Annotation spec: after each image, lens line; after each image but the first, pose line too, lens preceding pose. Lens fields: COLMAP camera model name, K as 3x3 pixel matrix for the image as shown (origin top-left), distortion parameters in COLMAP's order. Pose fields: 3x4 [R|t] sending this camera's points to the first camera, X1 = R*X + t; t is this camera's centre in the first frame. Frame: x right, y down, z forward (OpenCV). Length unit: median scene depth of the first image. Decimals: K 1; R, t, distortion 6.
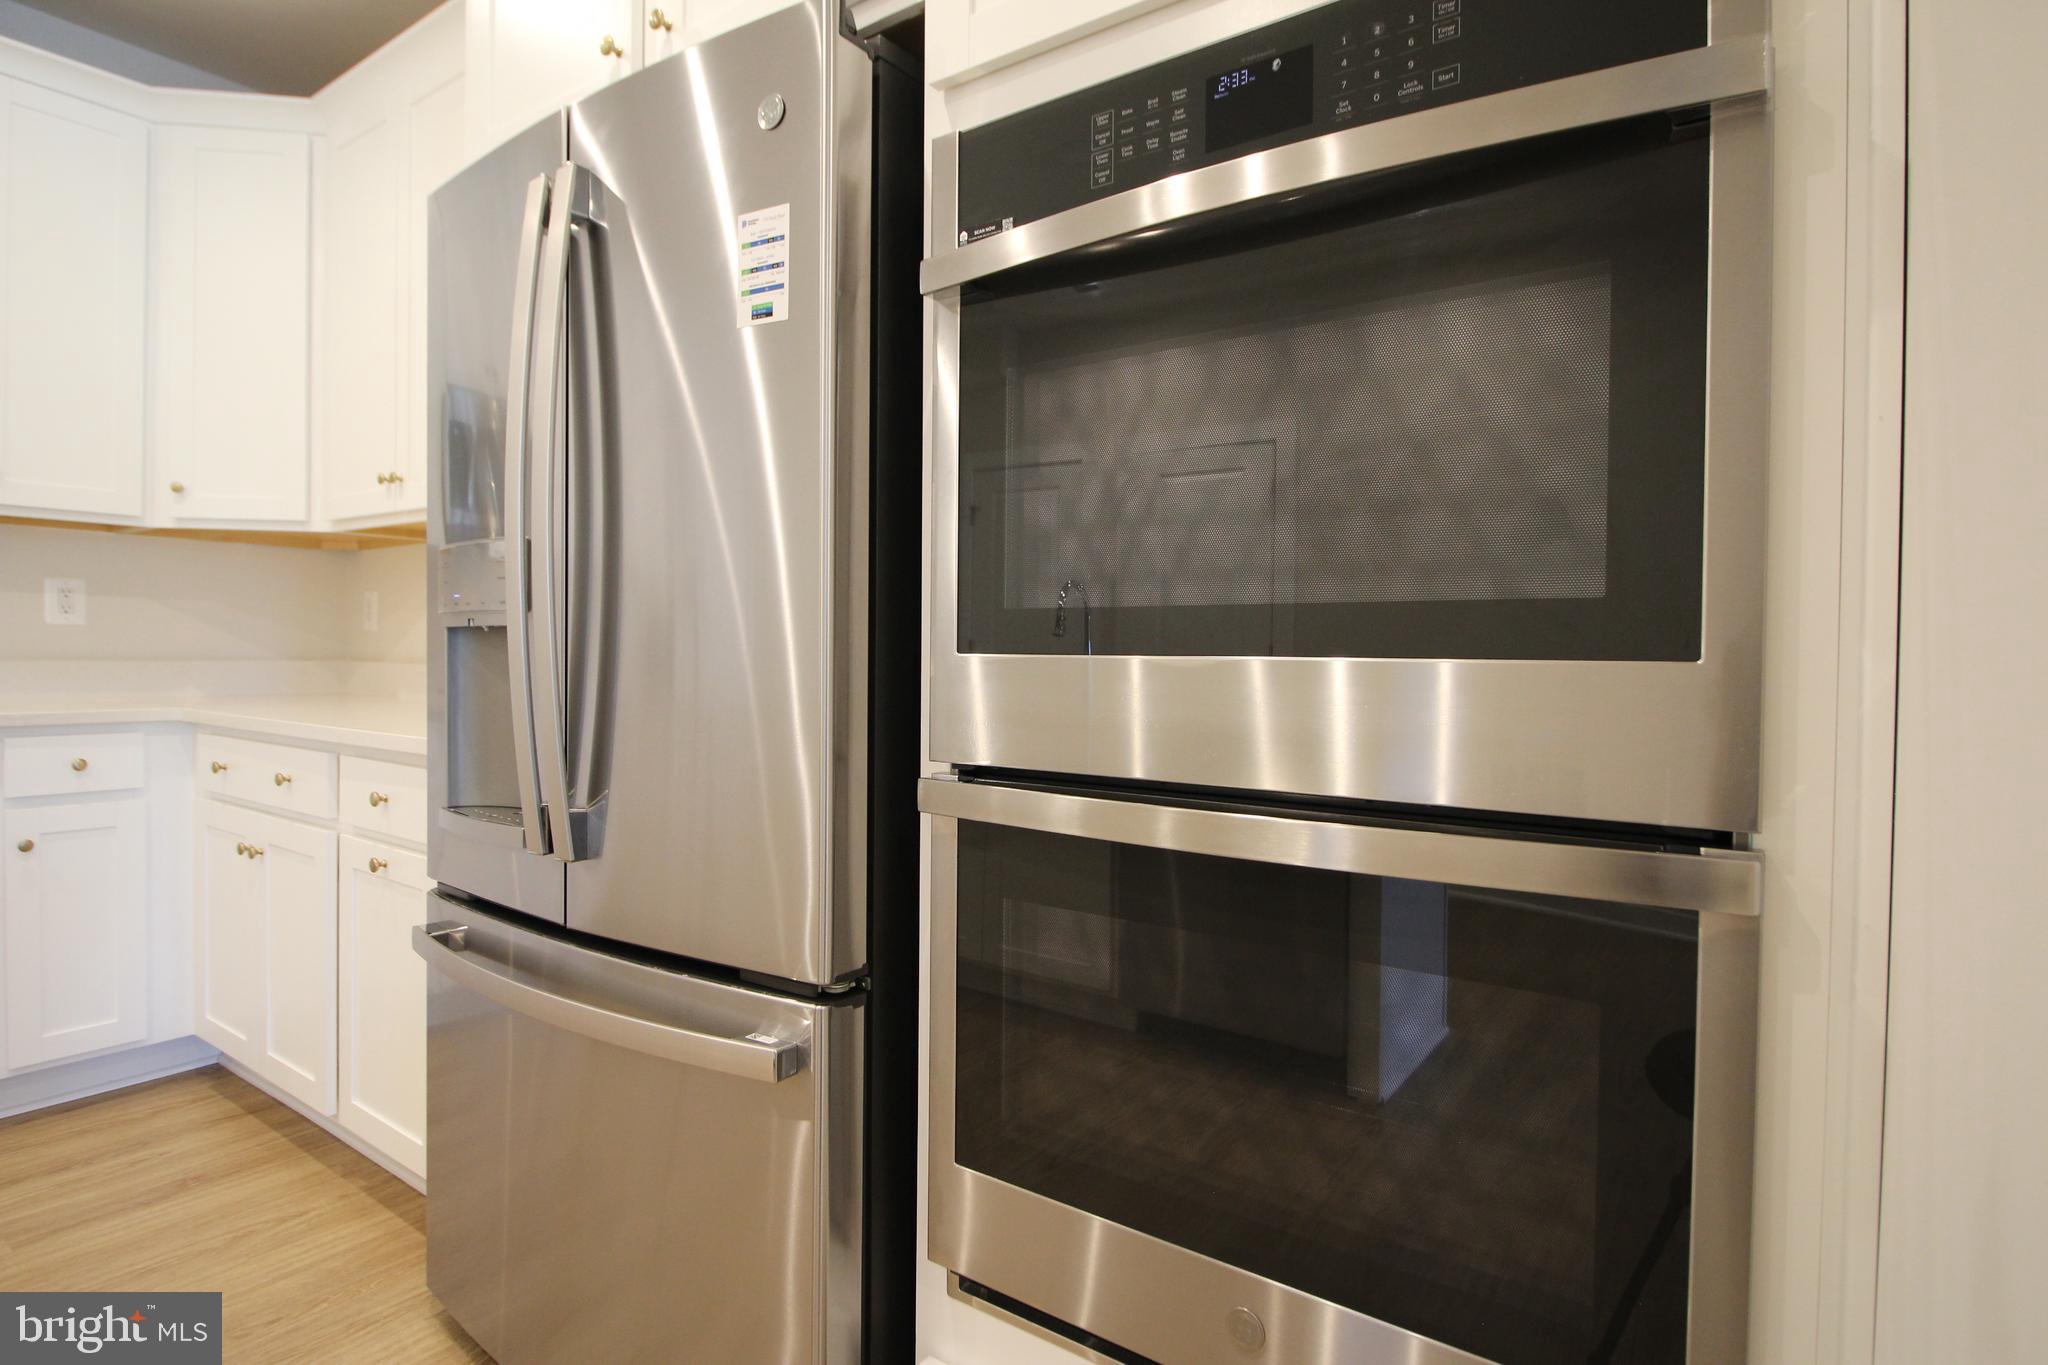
lens RADIAL K [[1063.4, 0, 1019.1], [0, 1063.4, 670.5], [0, 0, 1]] dist [-0.018307, 0.000024]
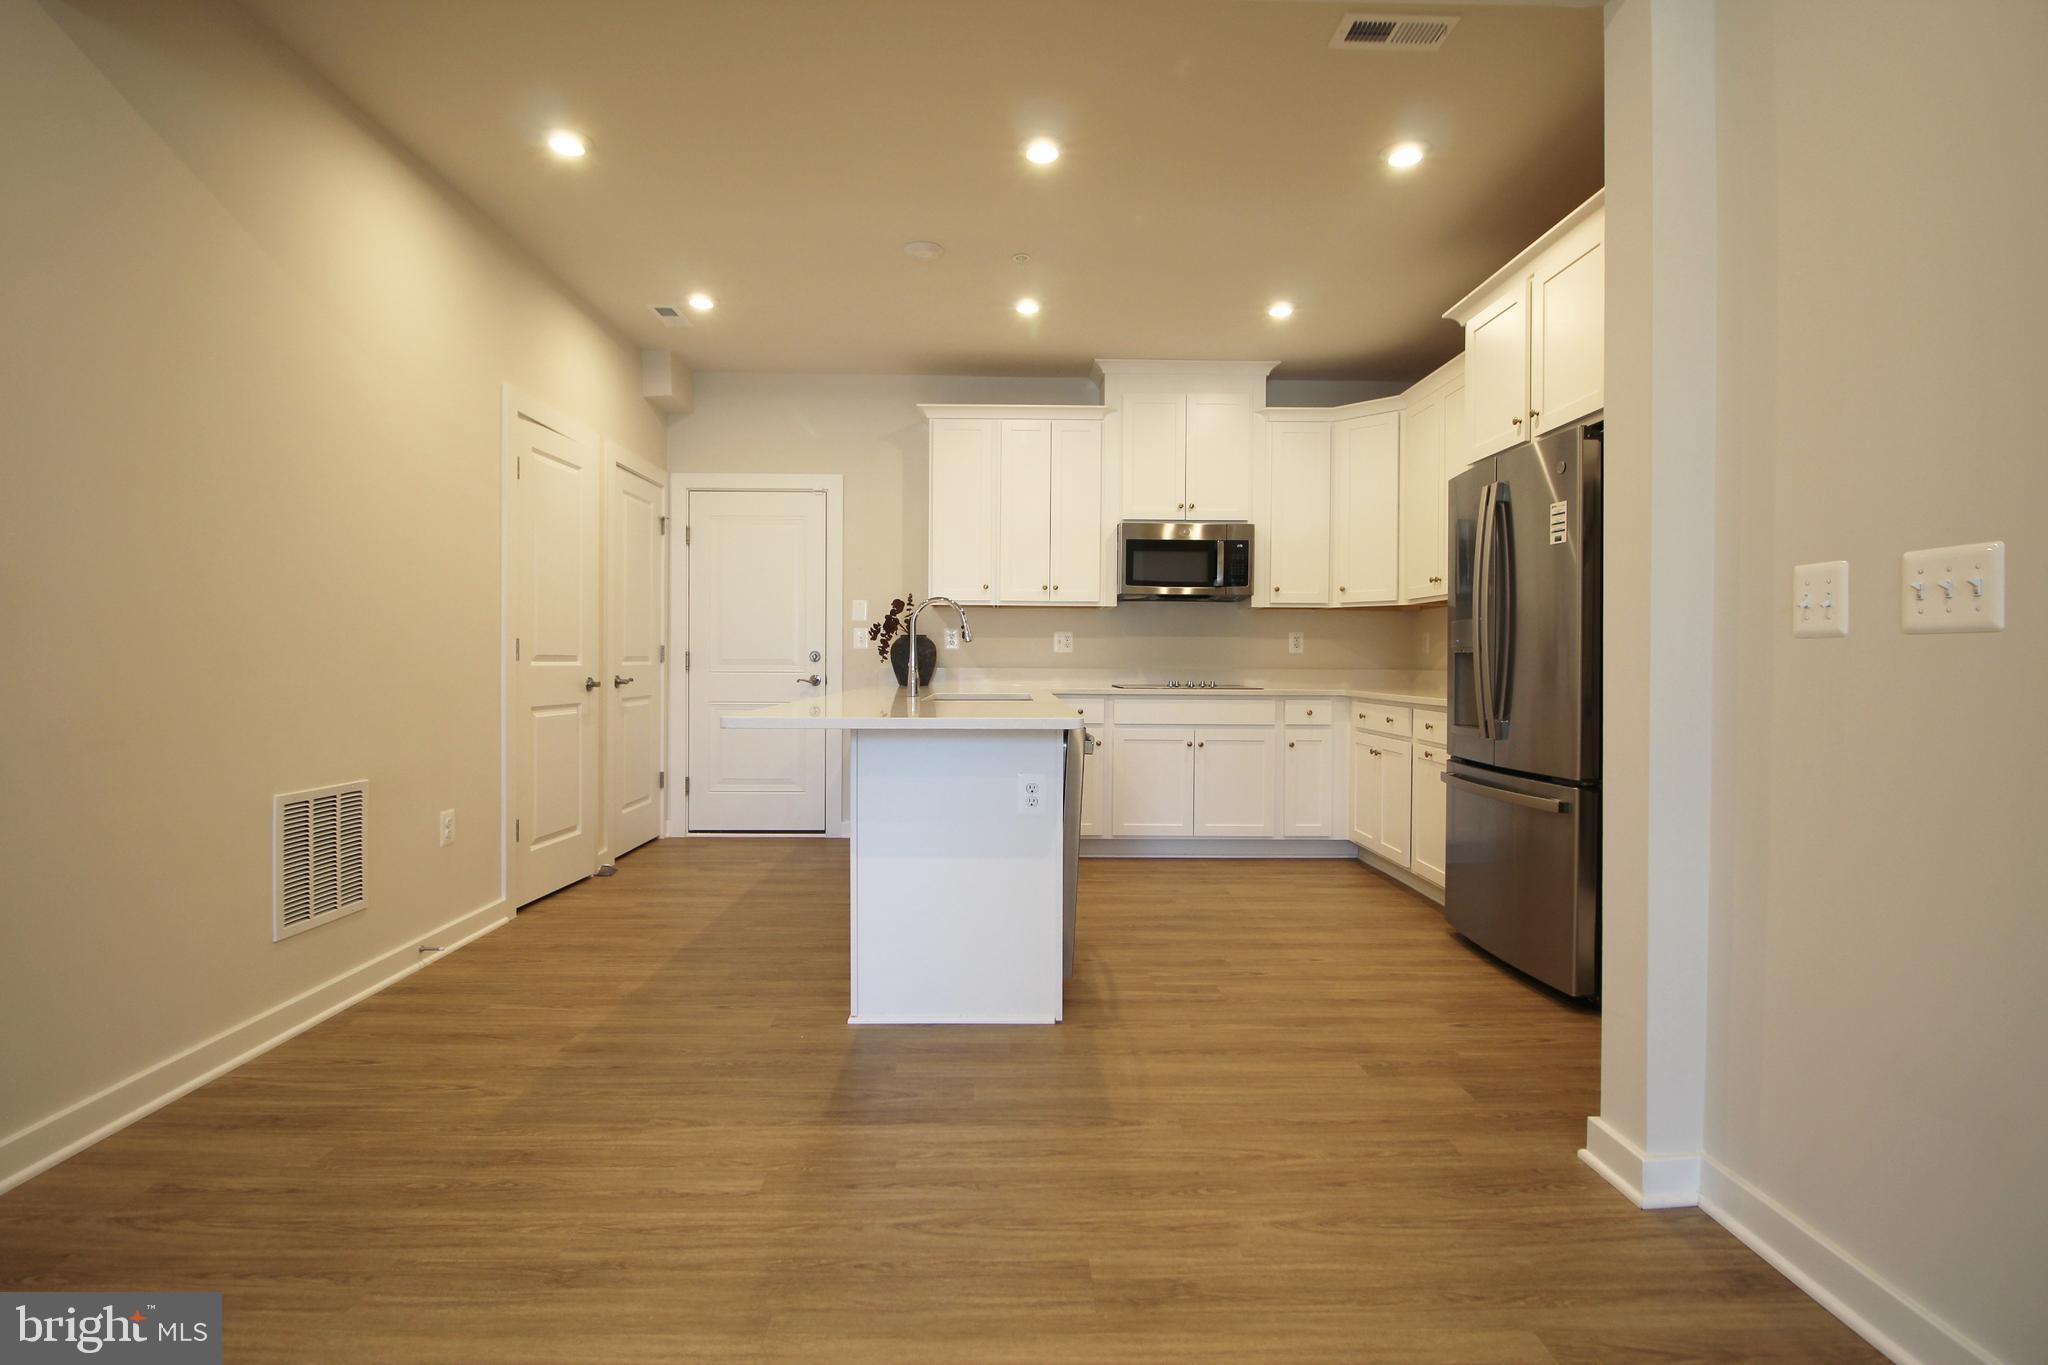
lens RADIAL K [[989.7, 0, 1011.8], [0, 989.7, 667.7], [0, 0, 1]] dist [0.002259, -0.013982]
pose [[0.584695, -0.002718, -0.811249, 0.598079], [-0.012103, 0.999854, -0.012073, 0.027752], [0.811163, 0.016878, 0.584576, -0.977543]]
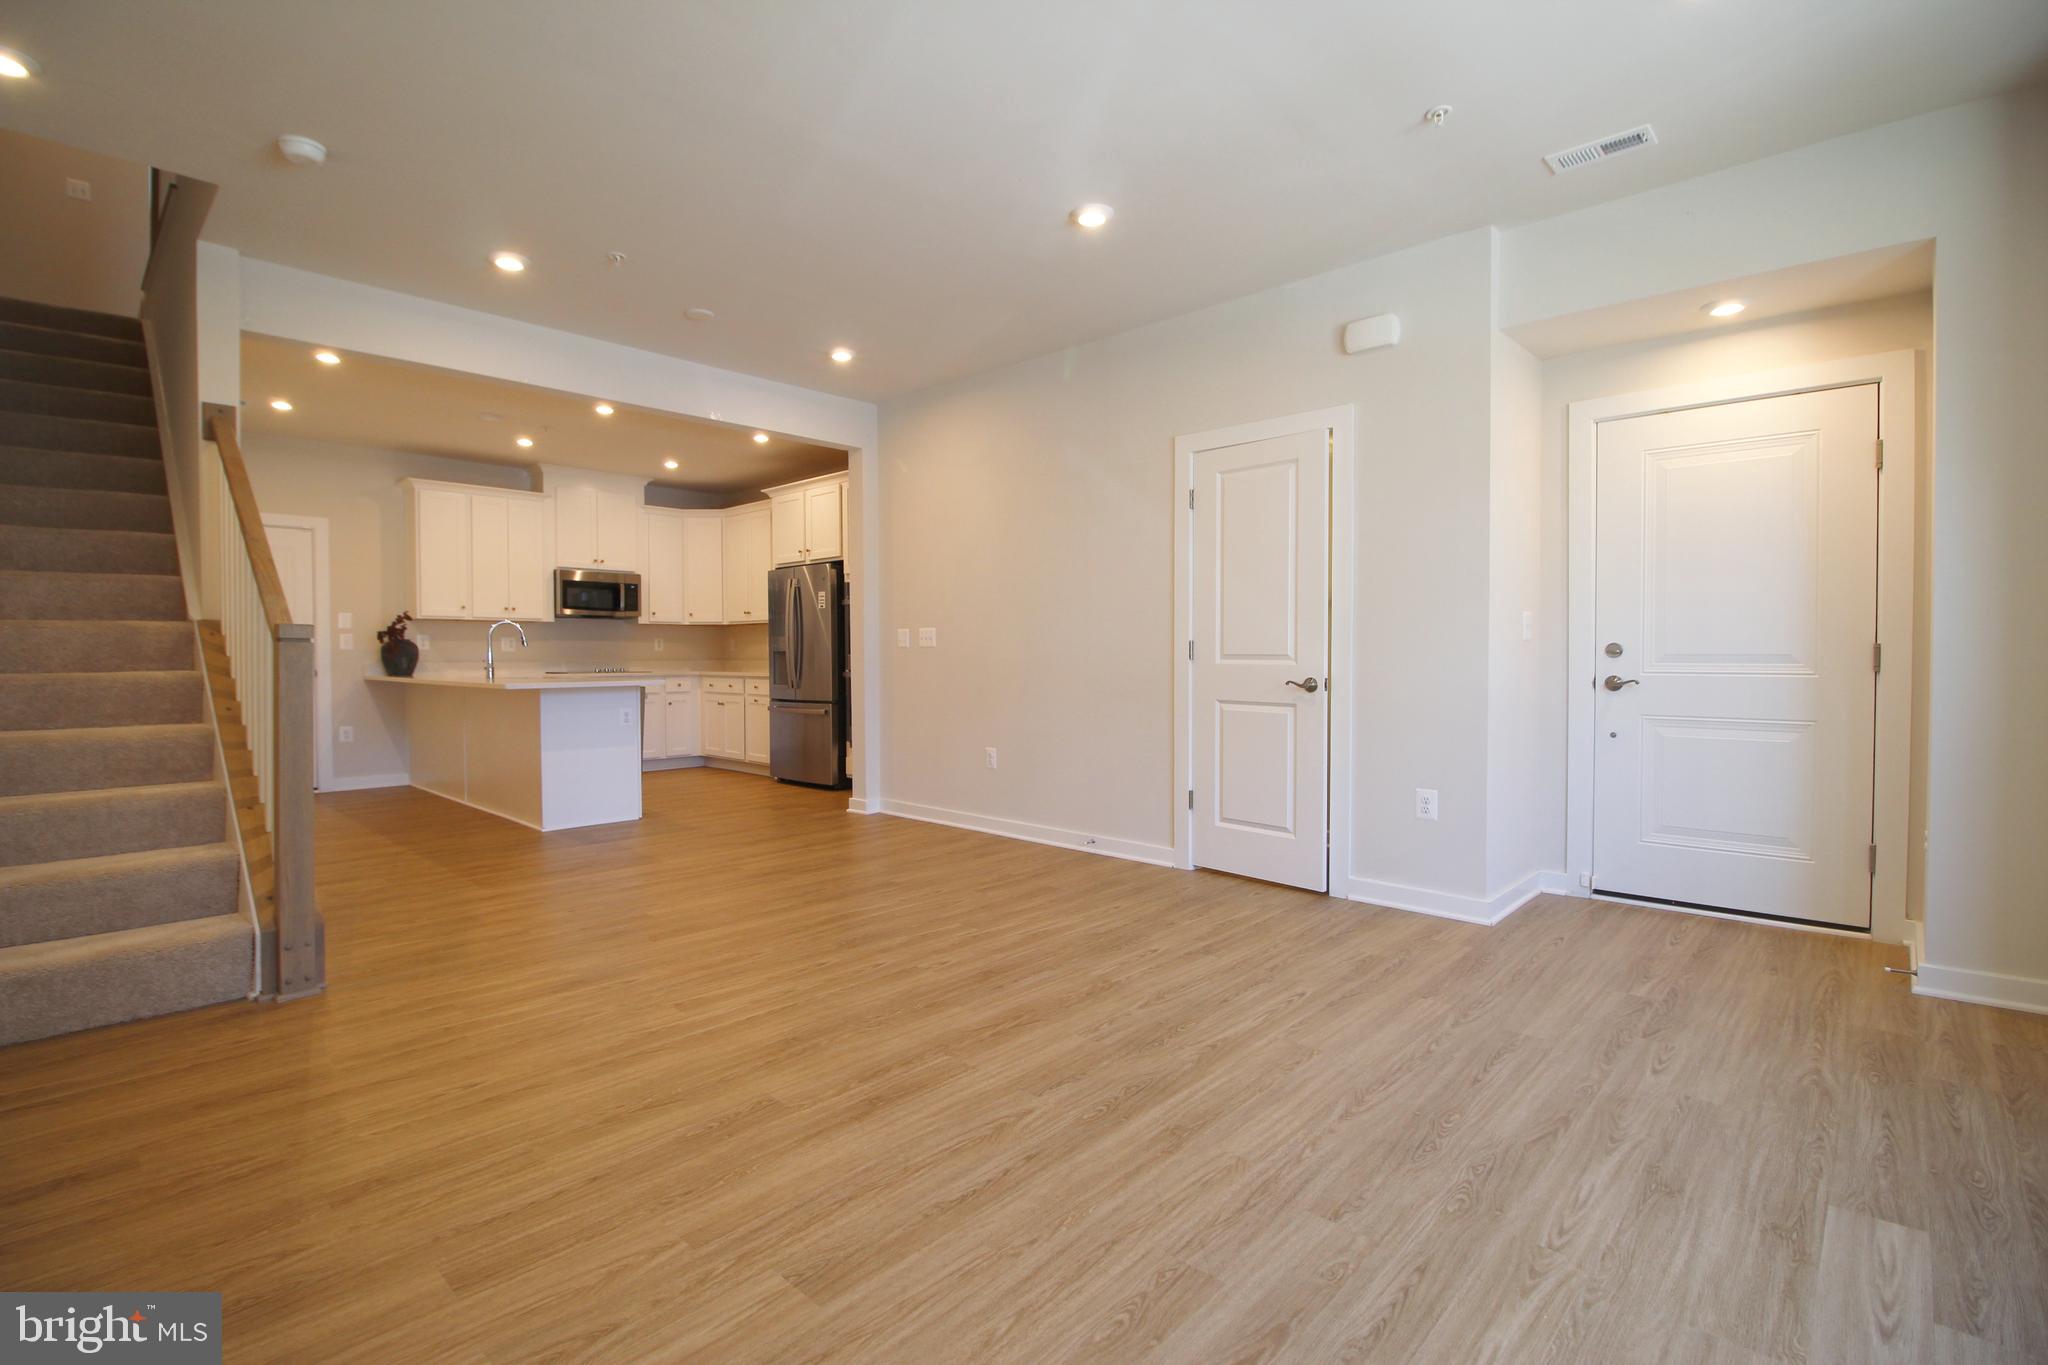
lens RADIAL K [[945.8, 0, 1015.9], [0, 945.8, 674.3], [0, 0, 1]] dist [0.000001, -0.013384]
pose [[0.989605, -0.012573, -0.143262, 1.115705], [0.013093, 0.999911, 0.002691, 0.064147], [0.143215, -0.004539, 0.989681, -2.916257]]
